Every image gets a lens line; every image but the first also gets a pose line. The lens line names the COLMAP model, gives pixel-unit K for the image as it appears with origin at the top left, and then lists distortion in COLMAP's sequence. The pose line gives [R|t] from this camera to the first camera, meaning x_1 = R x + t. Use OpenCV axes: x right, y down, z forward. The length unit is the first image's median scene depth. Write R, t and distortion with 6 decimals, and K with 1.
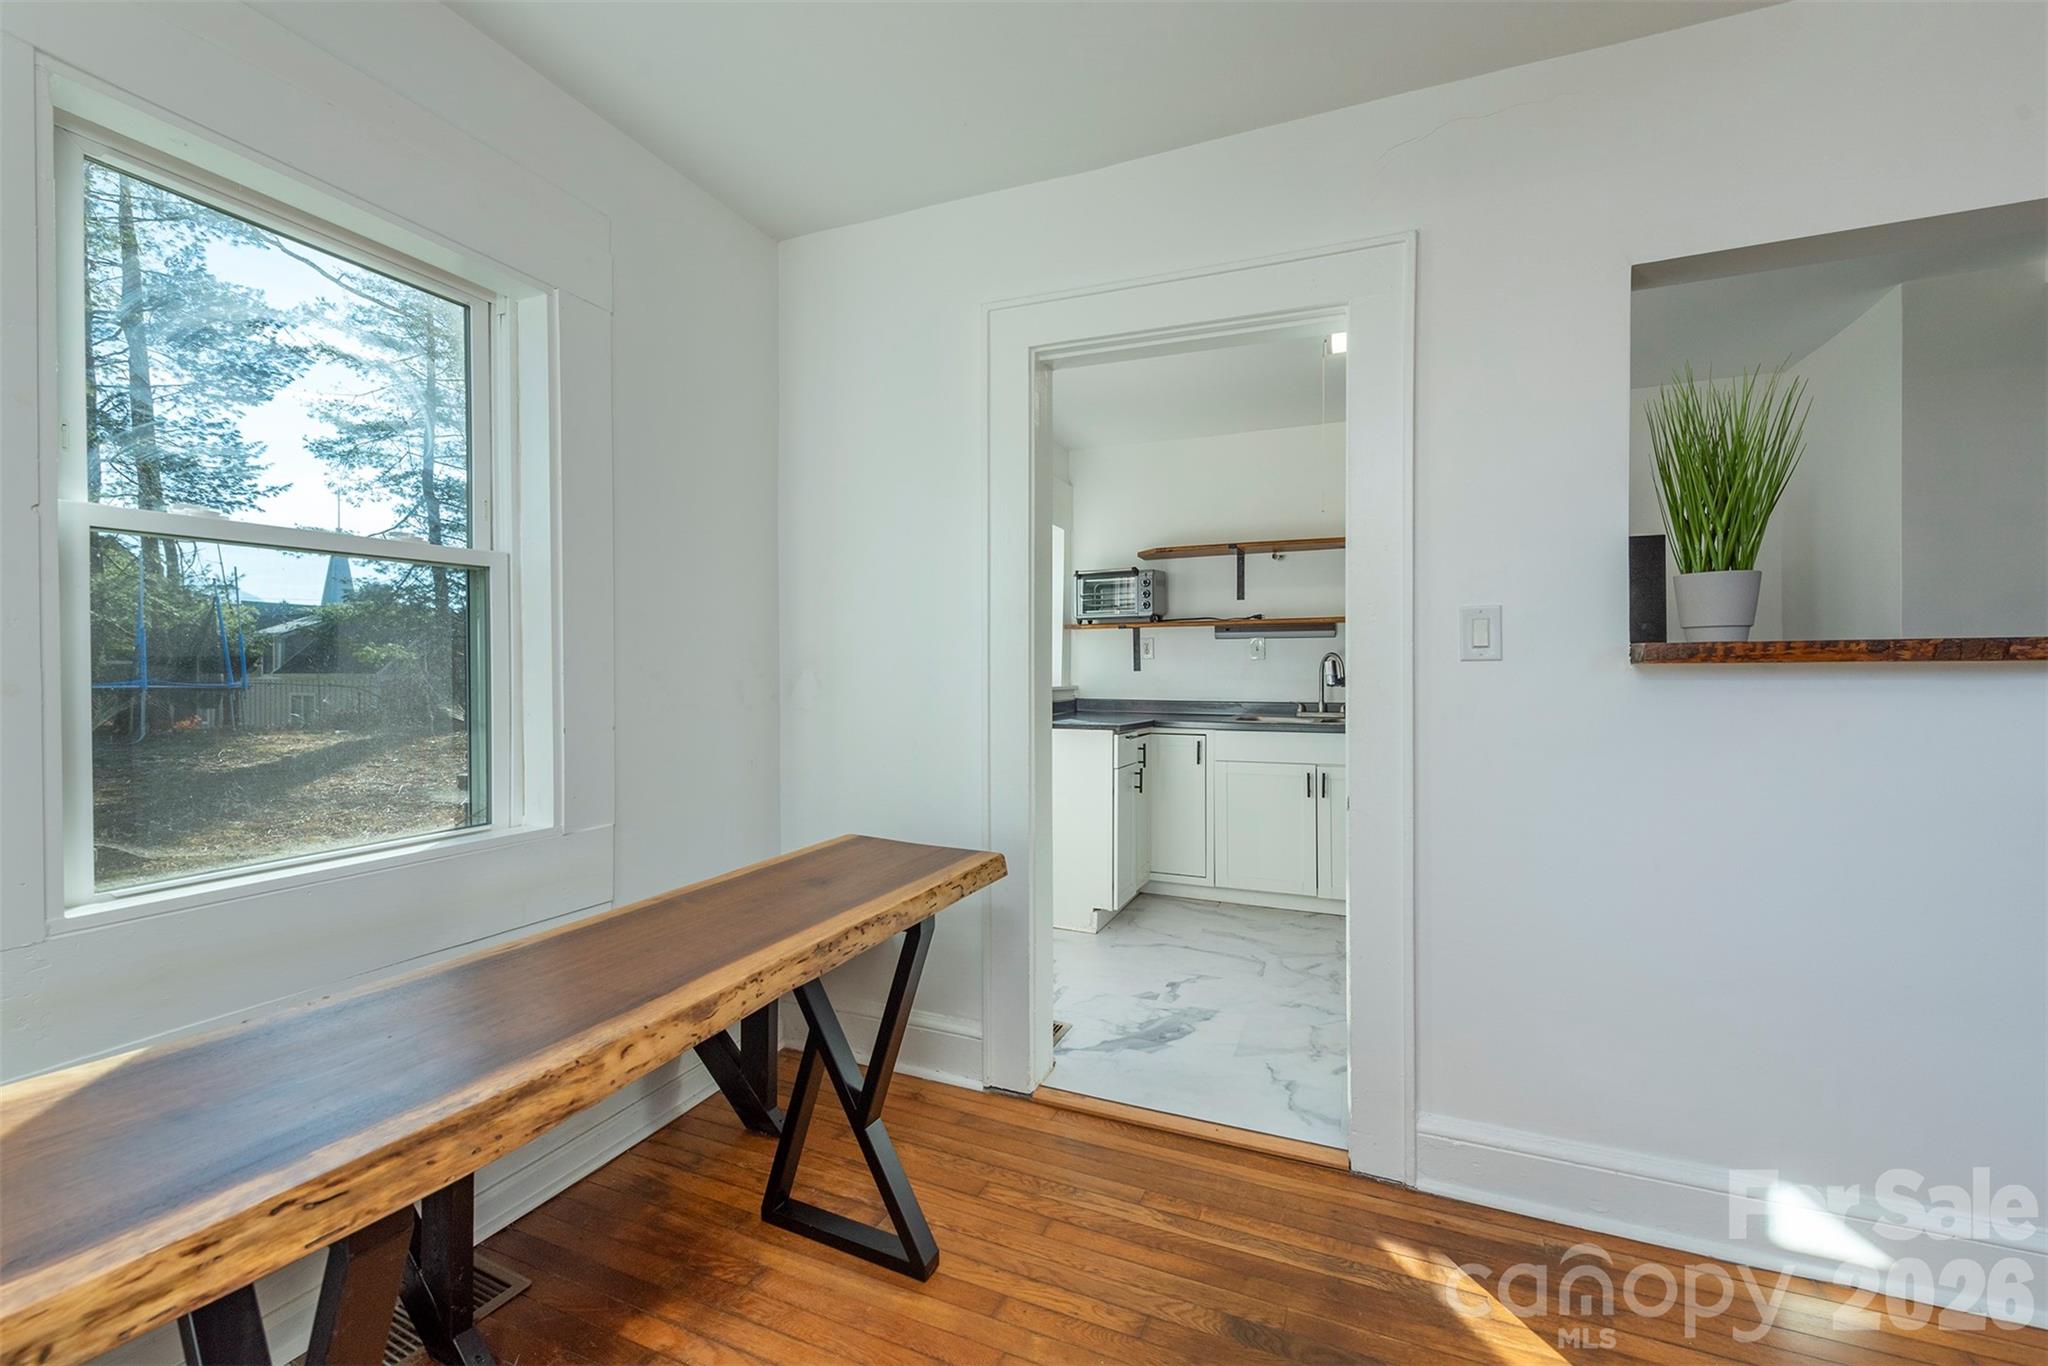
lens RADIAL K [[805.6, 0, 1049.6], [0, 805.6, 674.0], [0, 0, 1]] dist [0.011289, -0.002942]
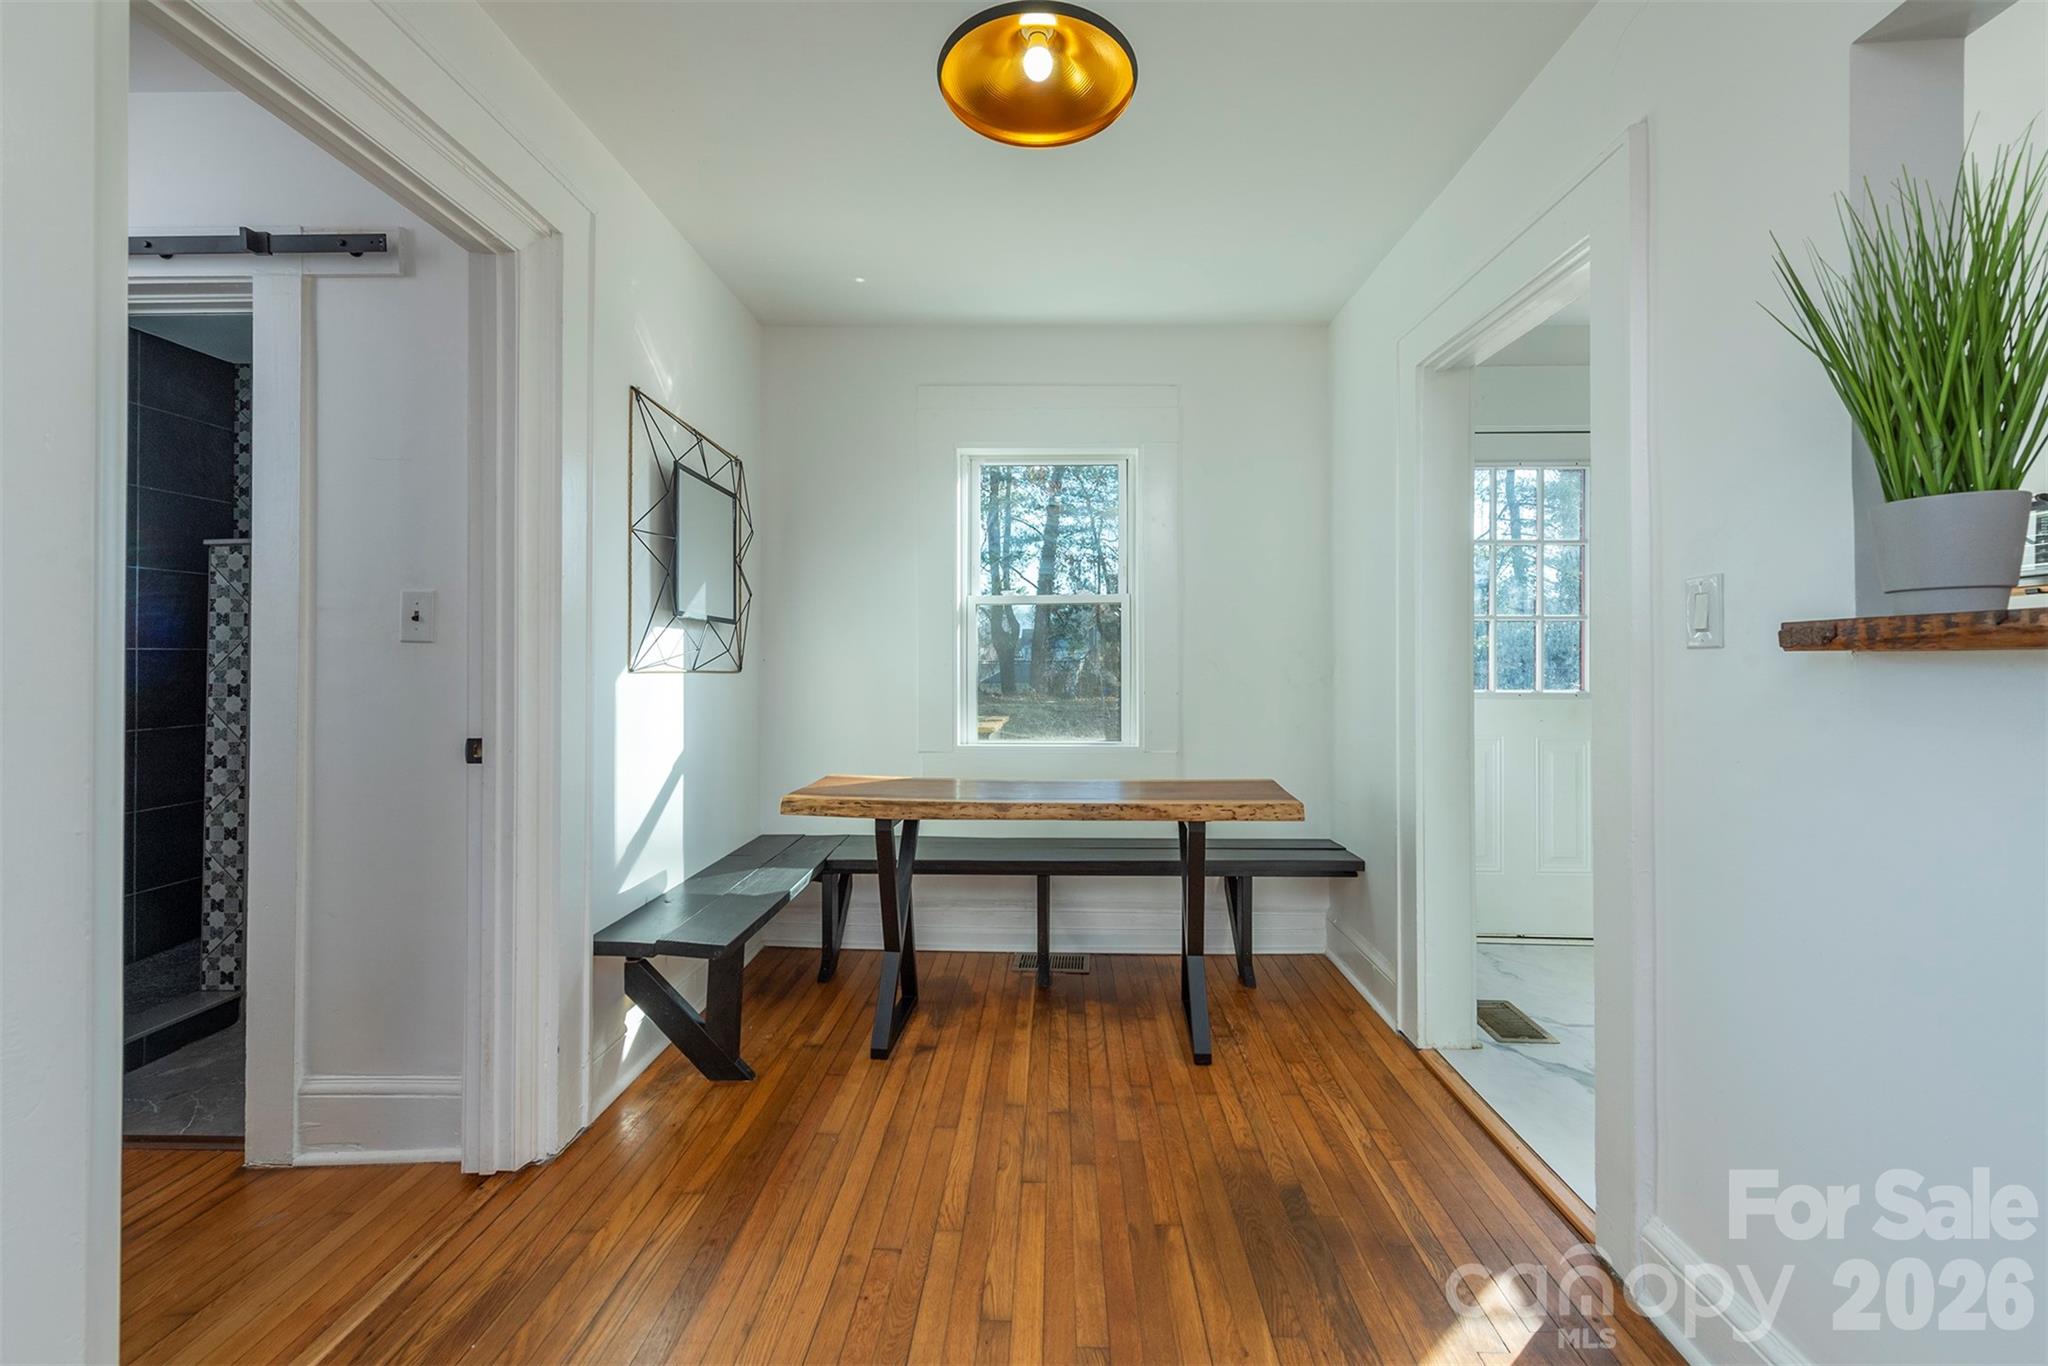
lens RADIAL K [[805.6, 0, 1025.9], [0, 805.6, 651.1], [0, 0, 1]] dist [0.011289, -0.002942]
pose [[0.356904, -0.009719, -0.934091, 0.462656], [-0.003919, 0.999921, -0.011901, -0.001055], [0.934133, 0.007908, 0.356838, 0.063758]]
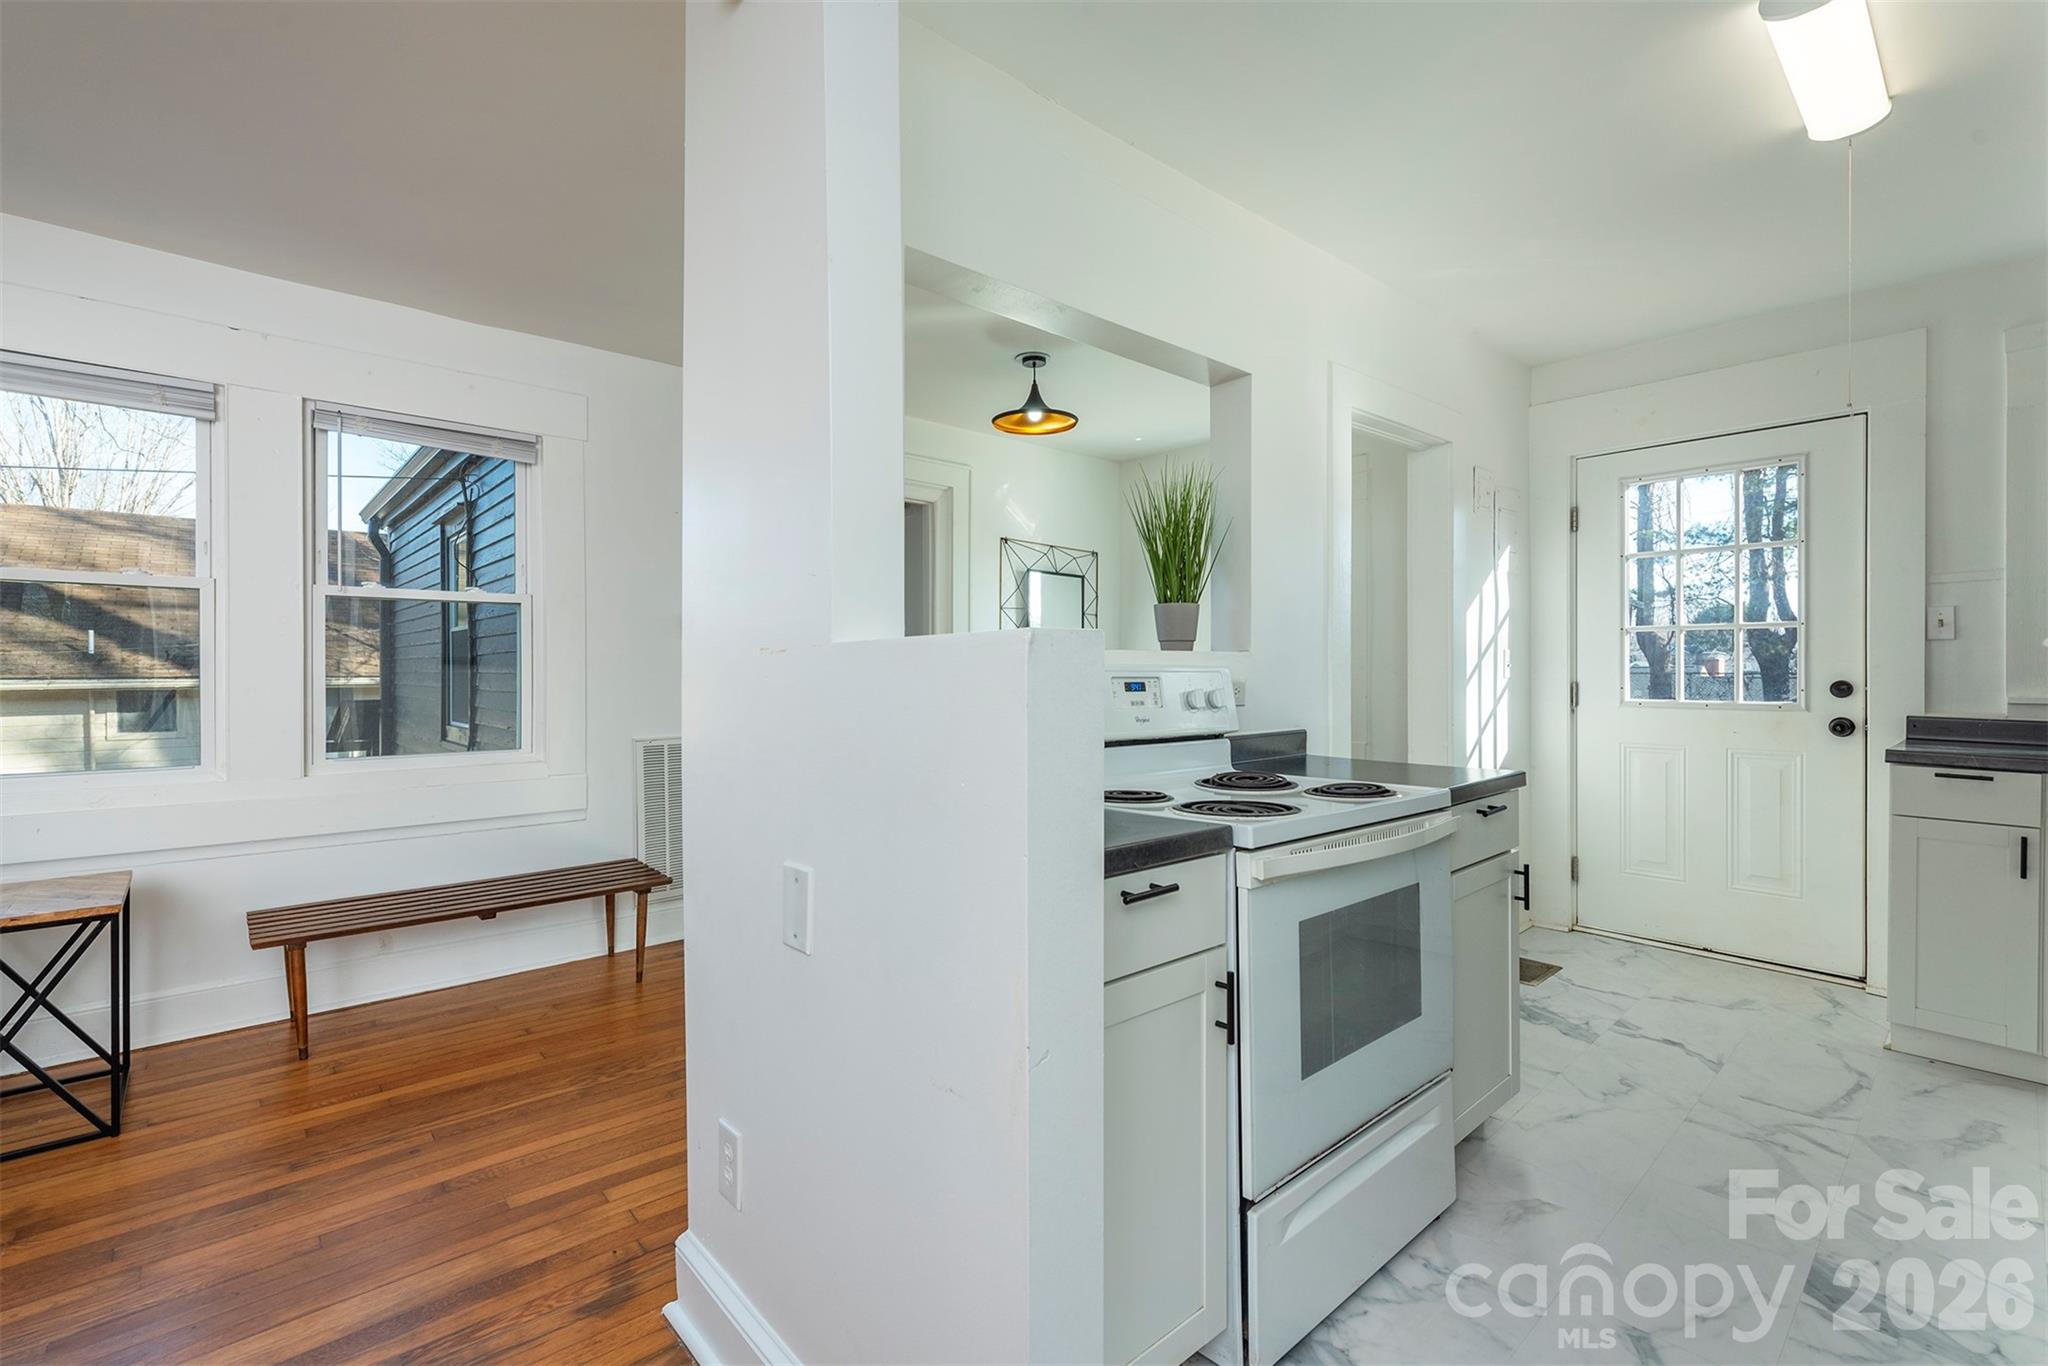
lens RADIAL K [[900.0, 0, 1038.6], [0, 900.0, 678.8], [0, 0, 1]] dist [0.007191, 0.000110]
pose [[-0.415610, 0.007033, -0.909516, 0.994131], [-0.003174, 0.999953, 0.009183, -0.002074], [0.909538, 0.006703, -0.415568, 0.608606]]
